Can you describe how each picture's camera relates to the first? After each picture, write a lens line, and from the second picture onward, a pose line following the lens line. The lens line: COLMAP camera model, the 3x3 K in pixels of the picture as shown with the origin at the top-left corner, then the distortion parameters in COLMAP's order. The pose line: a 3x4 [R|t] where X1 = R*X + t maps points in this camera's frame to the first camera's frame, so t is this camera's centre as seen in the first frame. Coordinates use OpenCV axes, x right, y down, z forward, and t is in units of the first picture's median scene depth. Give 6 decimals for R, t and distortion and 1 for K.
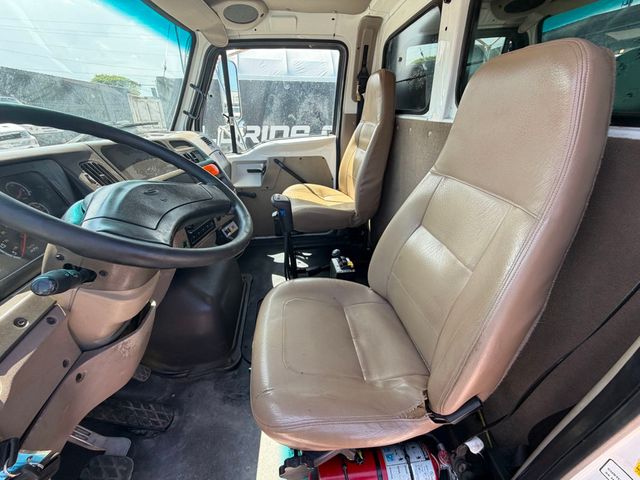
lens RADIAL K [[256.6, 0, 318.3], [0, 256.6, 240.6], [0, 0, 1]] dist [-0.000156, 0.000001]
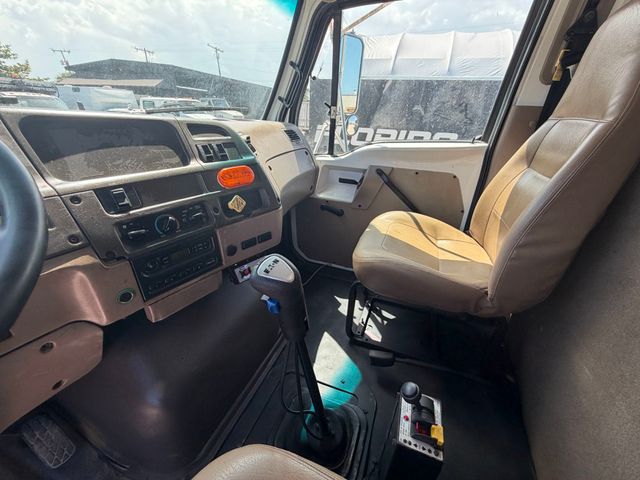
lens RADIAL K [[256.6, 0, 318.3], [0, 256.6, 240.6], [0, 0, 1]] dist [-0.000156, 0.000001]
pose [[0.871403, 0.244678, -0.425194, 0.034708], [-0.252274, 0.966855, 0.039363, -0.118027], [0.420732, 0.072965, 0.904246, 0.320106]]
